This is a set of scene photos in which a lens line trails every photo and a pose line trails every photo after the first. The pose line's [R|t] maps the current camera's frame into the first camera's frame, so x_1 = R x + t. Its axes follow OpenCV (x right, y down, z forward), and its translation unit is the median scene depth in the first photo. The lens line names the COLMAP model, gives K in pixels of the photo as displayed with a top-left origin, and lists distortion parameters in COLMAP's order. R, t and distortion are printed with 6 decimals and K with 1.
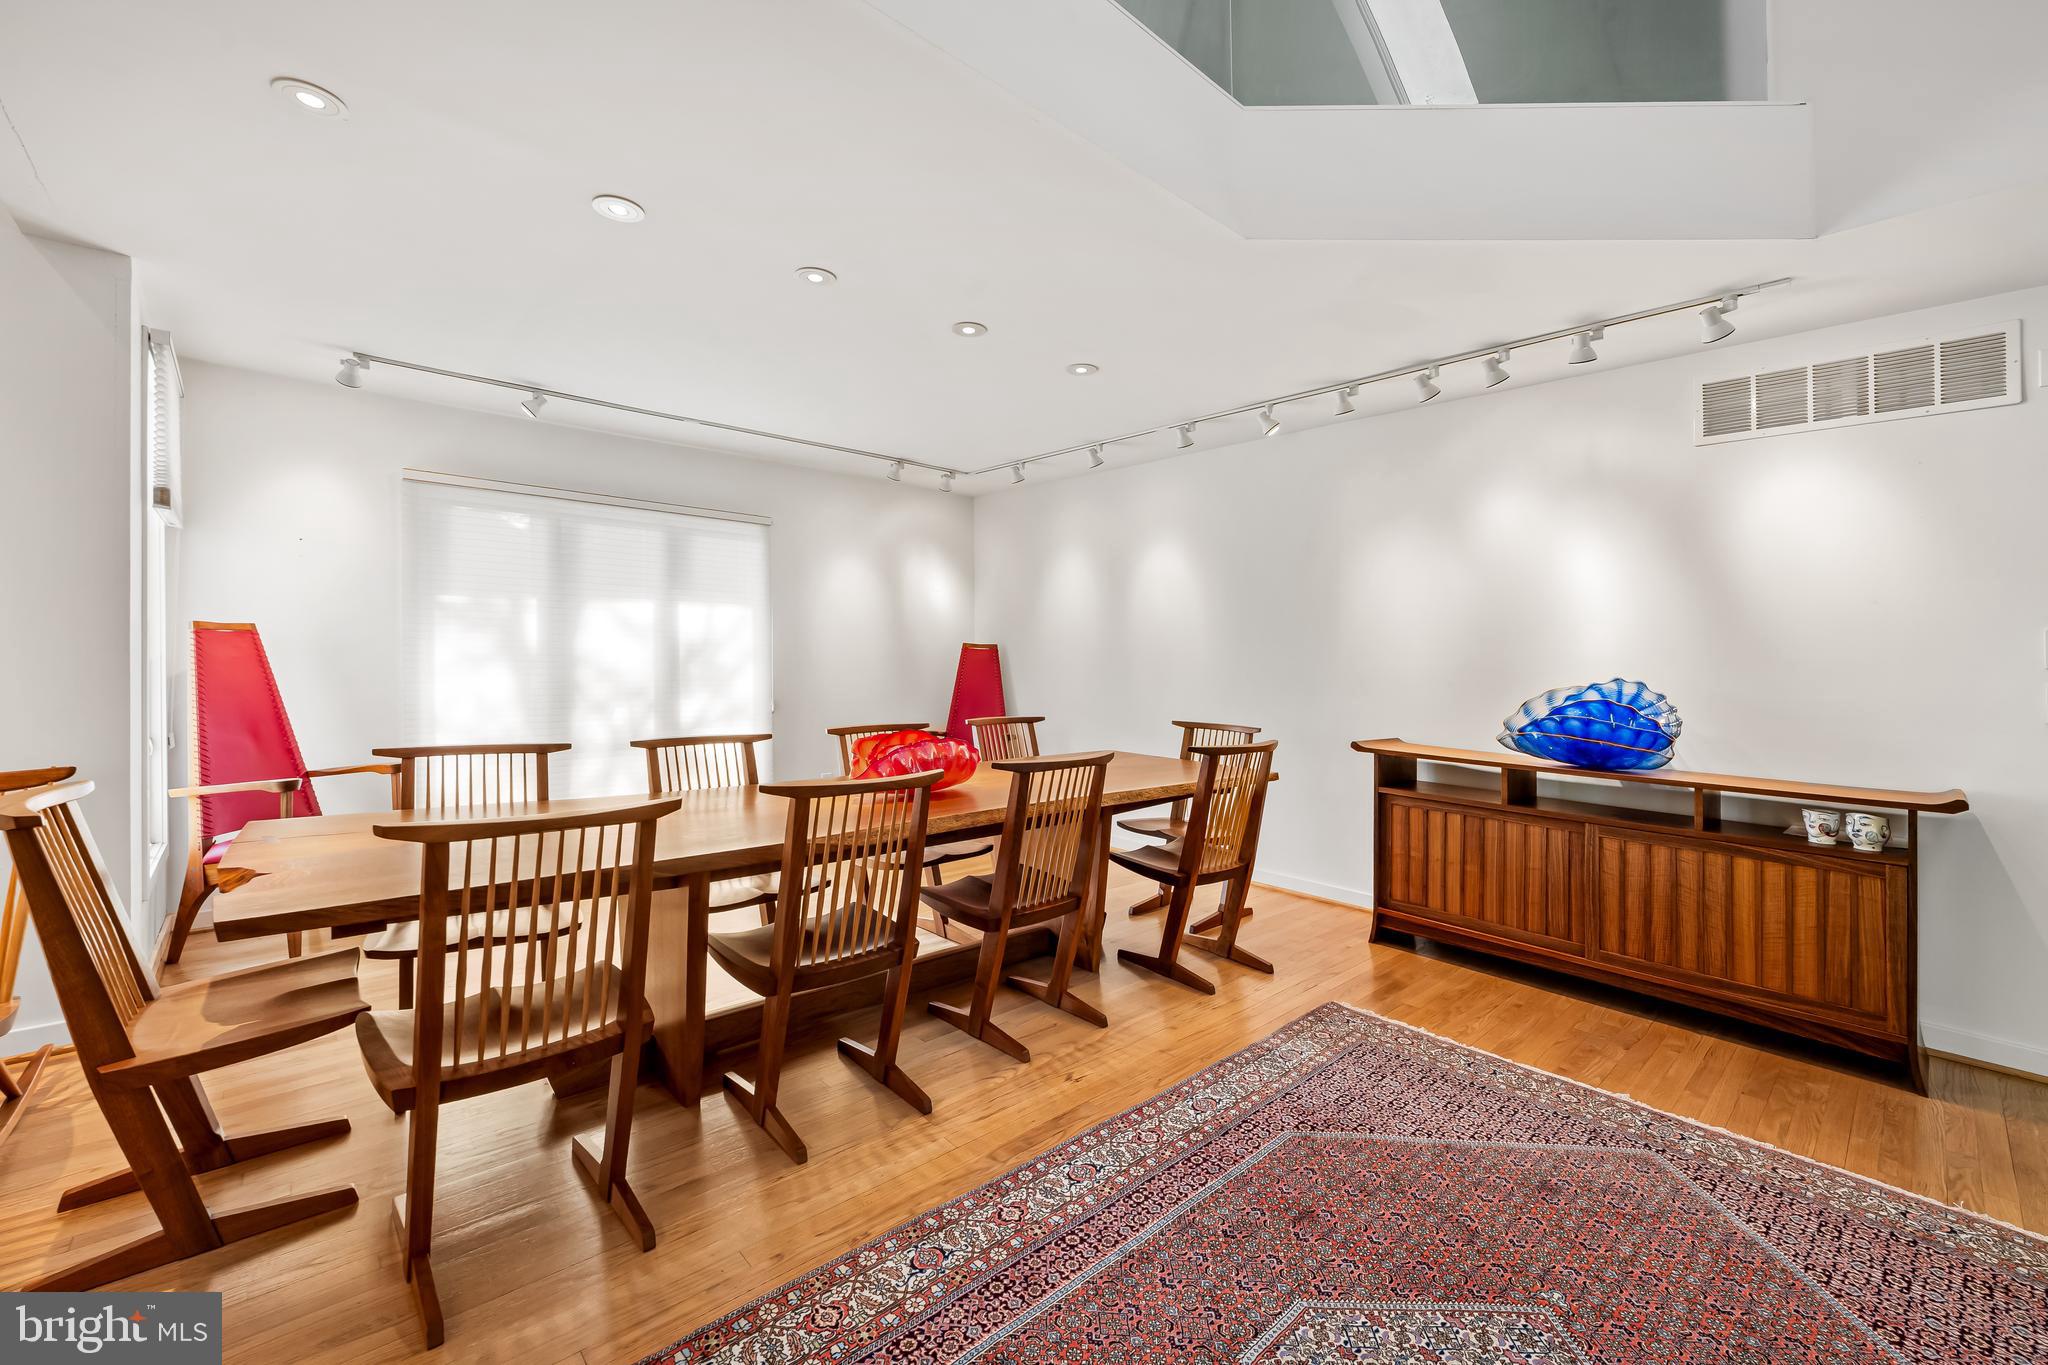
lens RADIAL K [[859.4, 0, 1024.0], [0, 859.4, 682.5], [0, 0, 1]] dist [0.000718, -0.000001]
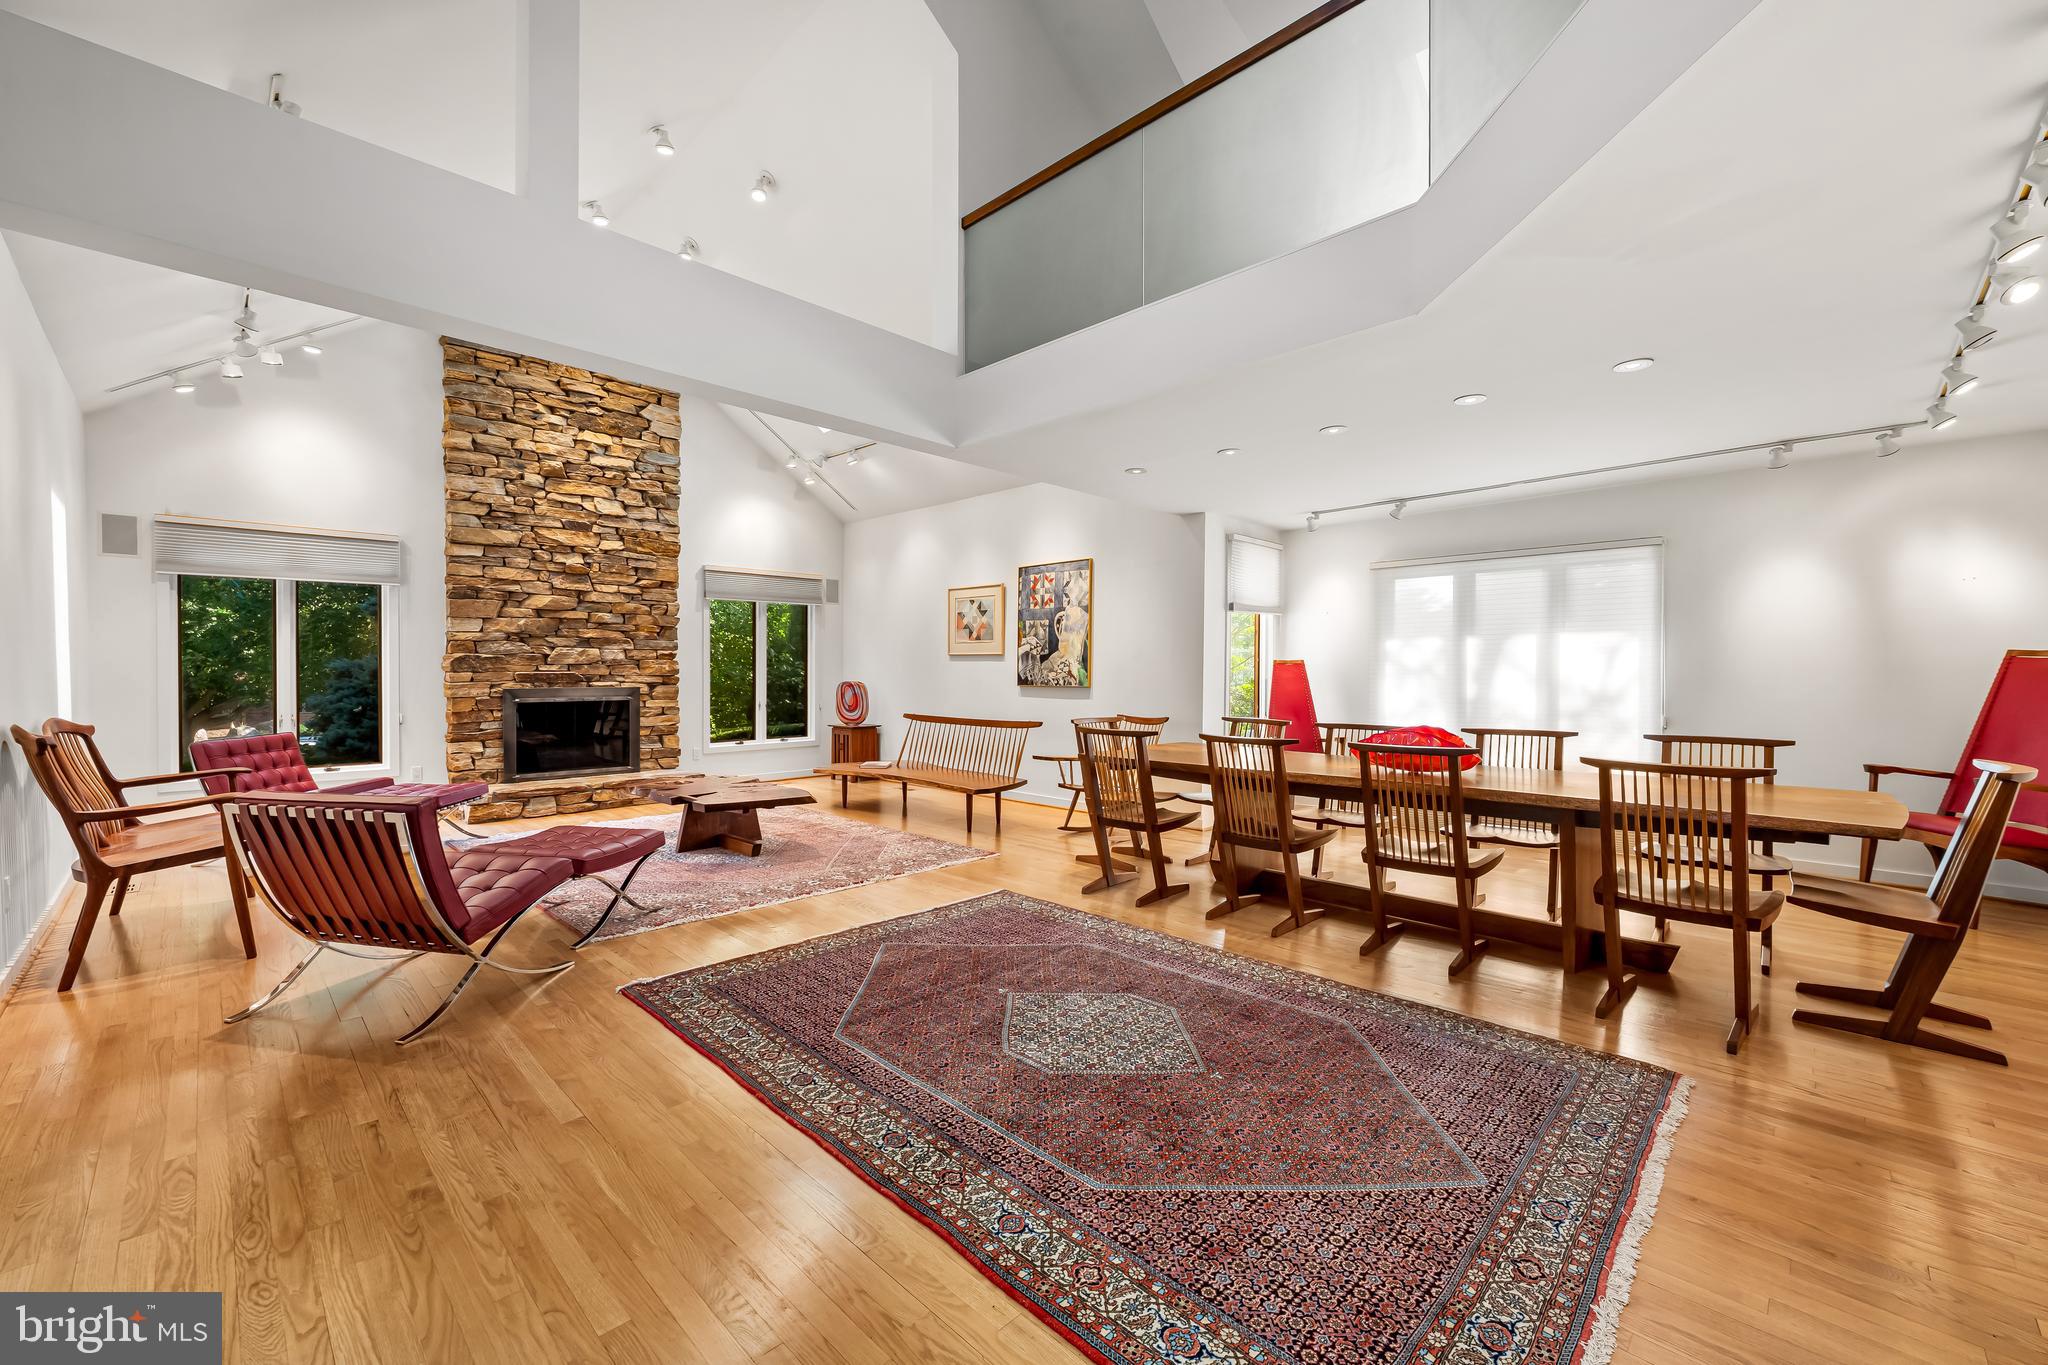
lens RADIAL K [[827.0, 0, 1024.0], [0, 827.0, 682.5], [0, 0, 1]] dist [-0.001511, -0.000259]
pose [[0.055476, 0.018155, -0.998295, 1.362991], [0.000490, 0.999834, 0.018210, -0.049969], [0.998460, -0.001499, 0.055458, 0.333110]]
